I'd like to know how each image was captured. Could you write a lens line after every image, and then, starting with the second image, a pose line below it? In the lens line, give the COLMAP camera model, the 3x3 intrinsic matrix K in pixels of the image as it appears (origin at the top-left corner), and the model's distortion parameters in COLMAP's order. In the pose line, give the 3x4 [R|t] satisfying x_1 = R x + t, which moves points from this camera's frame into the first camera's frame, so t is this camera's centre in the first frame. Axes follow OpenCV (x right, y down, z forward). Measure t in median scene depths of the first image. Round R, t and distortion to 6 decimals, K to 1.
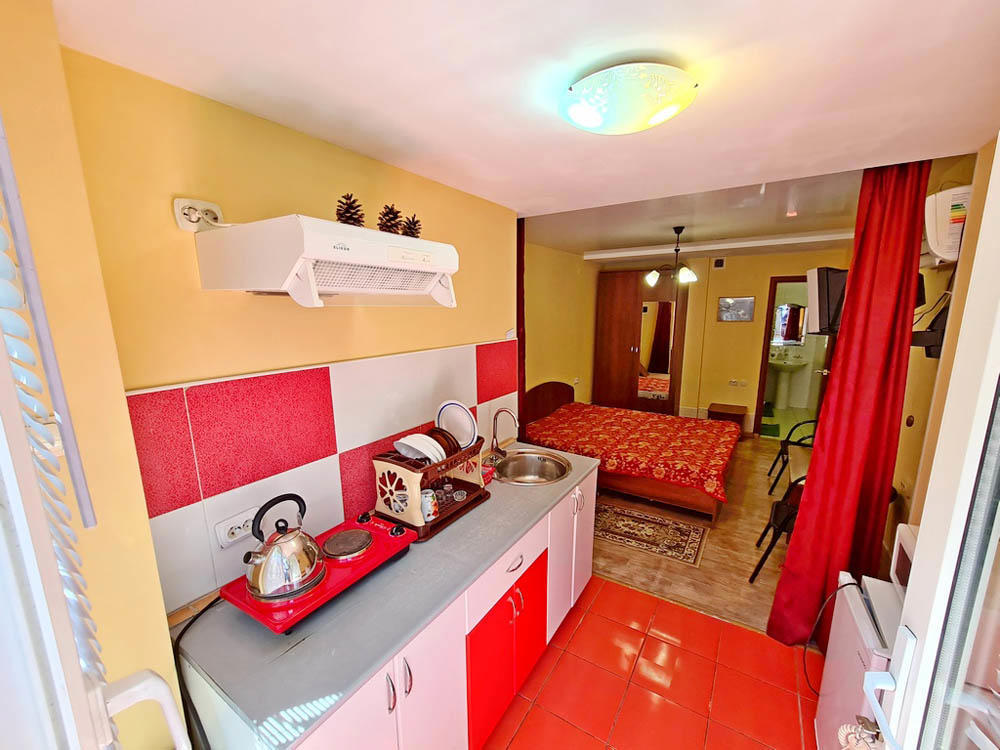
lens RADIAL K [[406.3, 0, 501.3], [0, 406.3, 387.2], [0, 0, 1]] dist [0.001336, -0.002619]
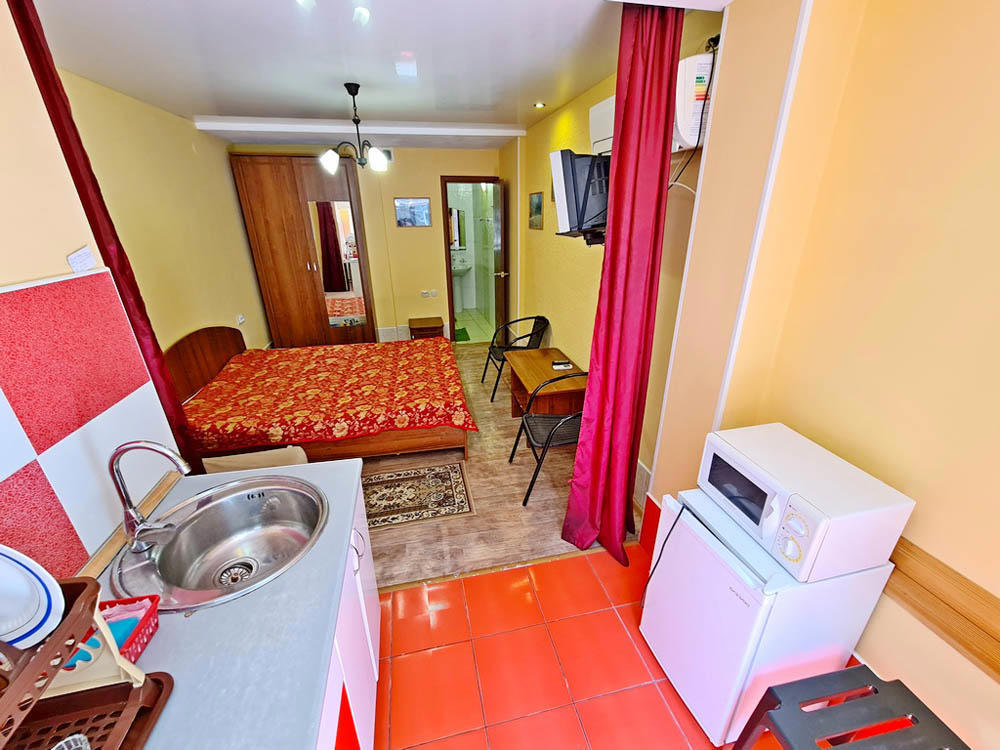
lens RADIAL K [[406.3, 0, 501.3], [0, 406.3, 387.2], [0, 0, 1]] dist [0.001336, -0.002619]
pose [[0.701628, -0.278785, 0.655742, 0.011050], [0.138243, 0.956056, 0.258546, -0.041365], [-0.699004, -0.090751, 0.709336, 0.299853]]
